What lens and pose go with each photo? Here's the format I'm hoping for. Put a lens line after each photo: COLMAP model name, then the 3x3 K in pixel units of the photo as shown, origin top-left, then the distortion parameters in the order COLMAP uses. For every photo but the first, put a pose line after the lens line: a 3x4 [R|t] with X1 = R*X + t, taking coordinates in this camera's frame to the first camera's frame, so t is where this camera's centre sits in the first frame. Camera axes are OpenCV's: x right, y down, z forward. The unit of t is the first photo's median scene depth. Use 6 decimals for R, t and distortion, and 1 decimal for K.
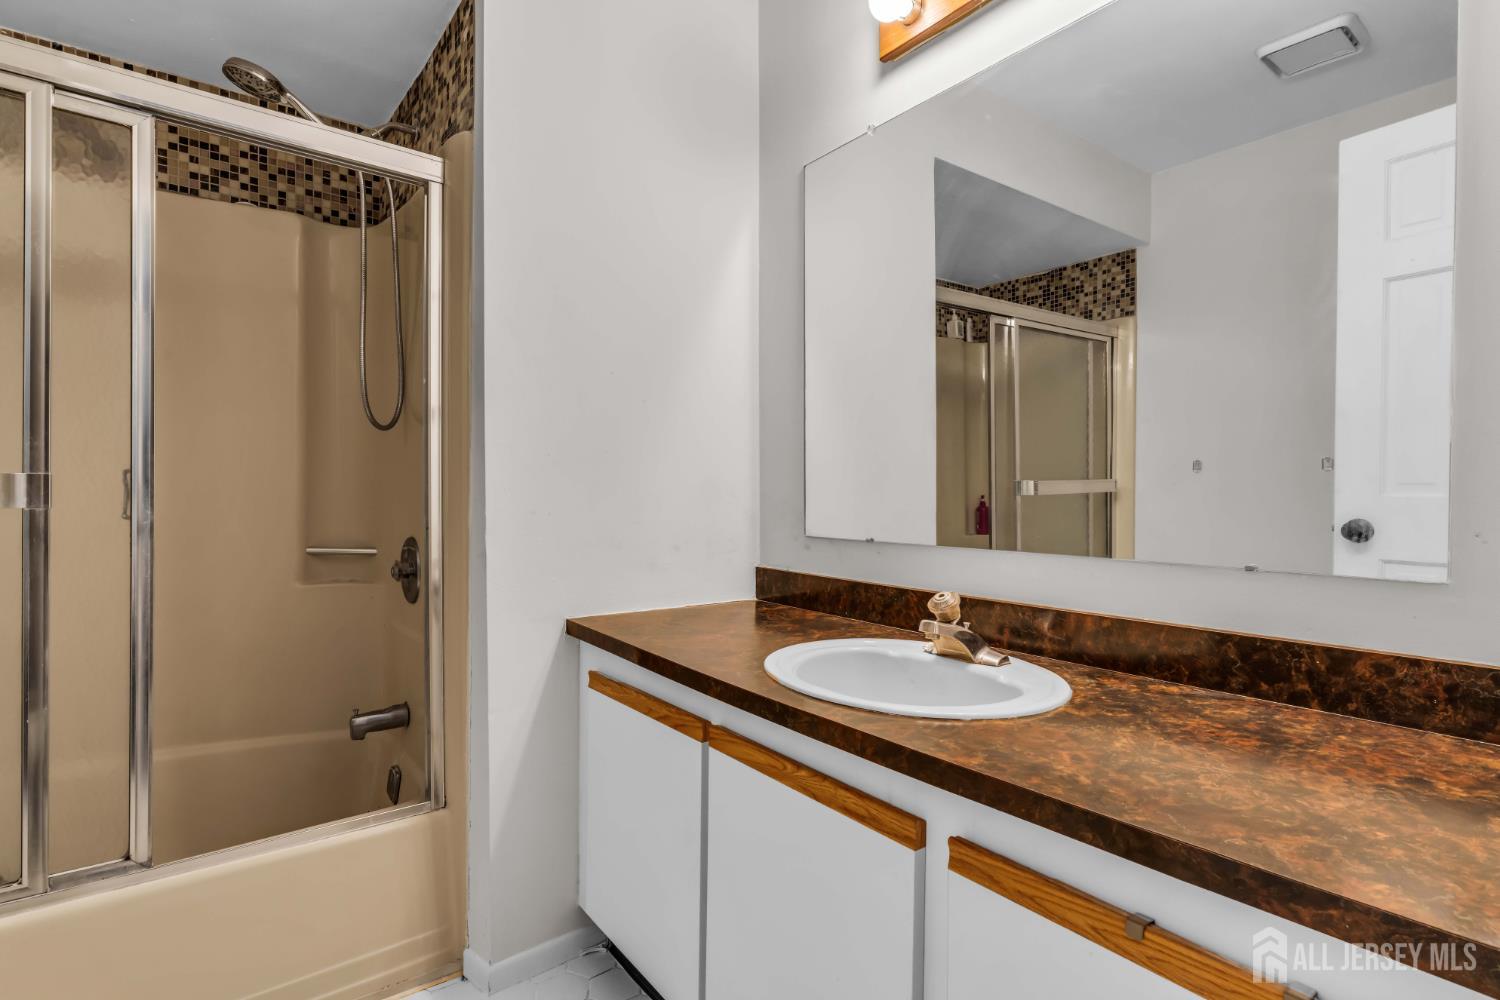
lens RADIAL K [[720.4, 0, 748.6], [0, 720.4, 497.4], [0, 0, 1]] dist [-0.002494, -0.000163]
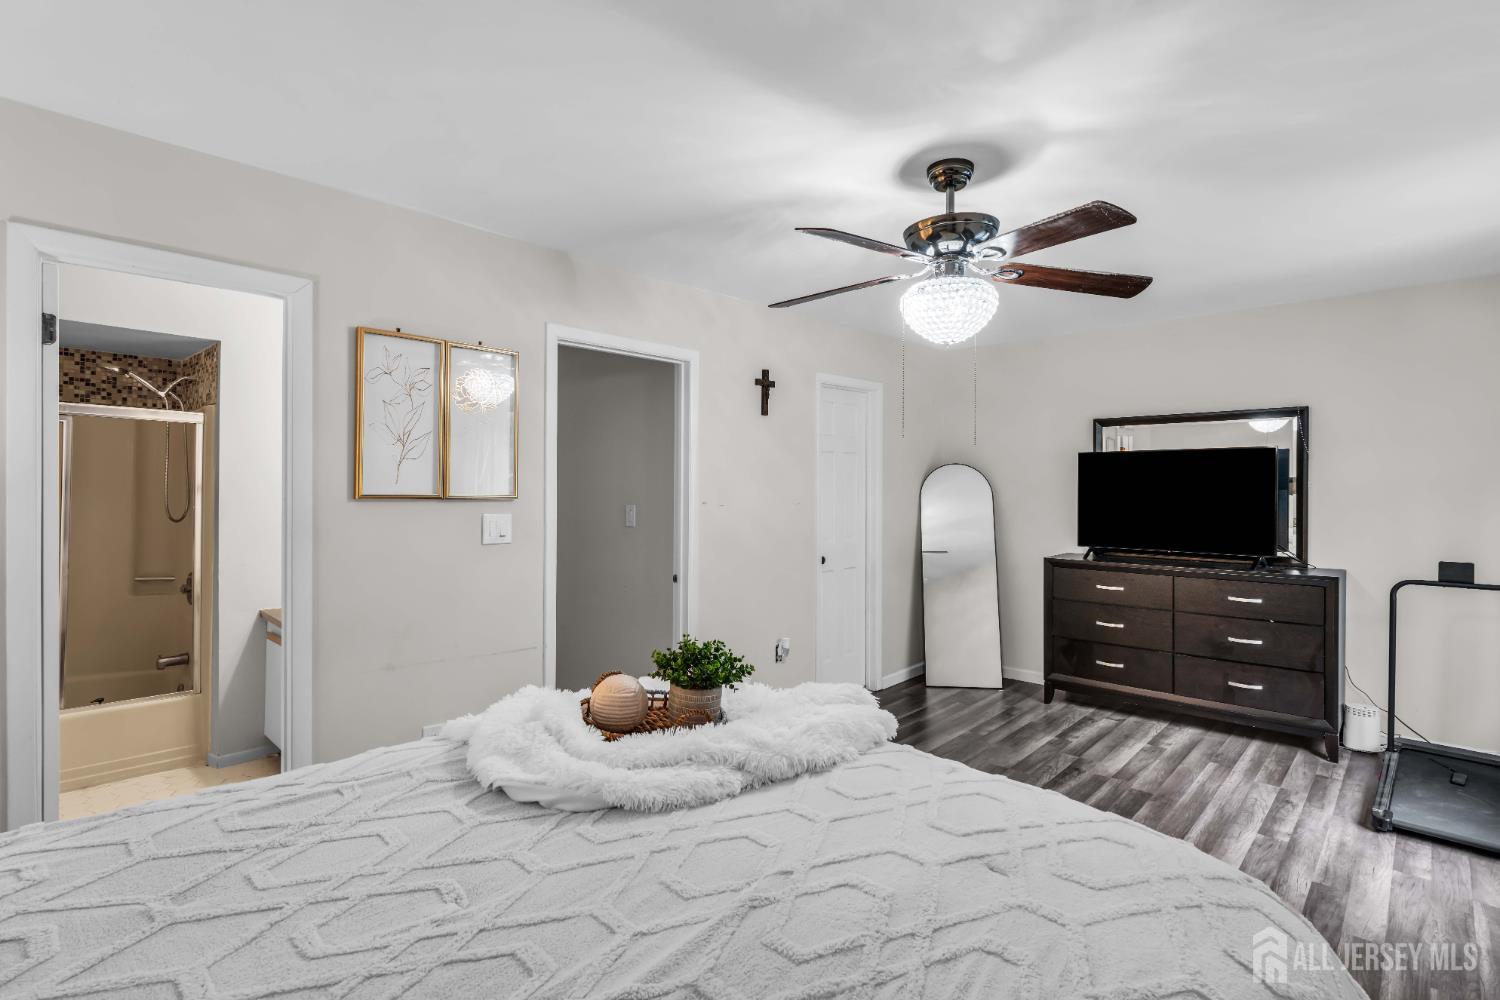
lens RADIAL K [[720.4, 0, 750.2], [0, 720.4, 493.7], [0, 0, 1]] dist [-0.002494, -0.000163]
pose [[0.988105, 0.012790, 0.153250, 0.801510], [-0.011952, 0.999908, -0.006386, -0.179150], [-0.153318, 0.004478, 0.988167, -1.297047]]
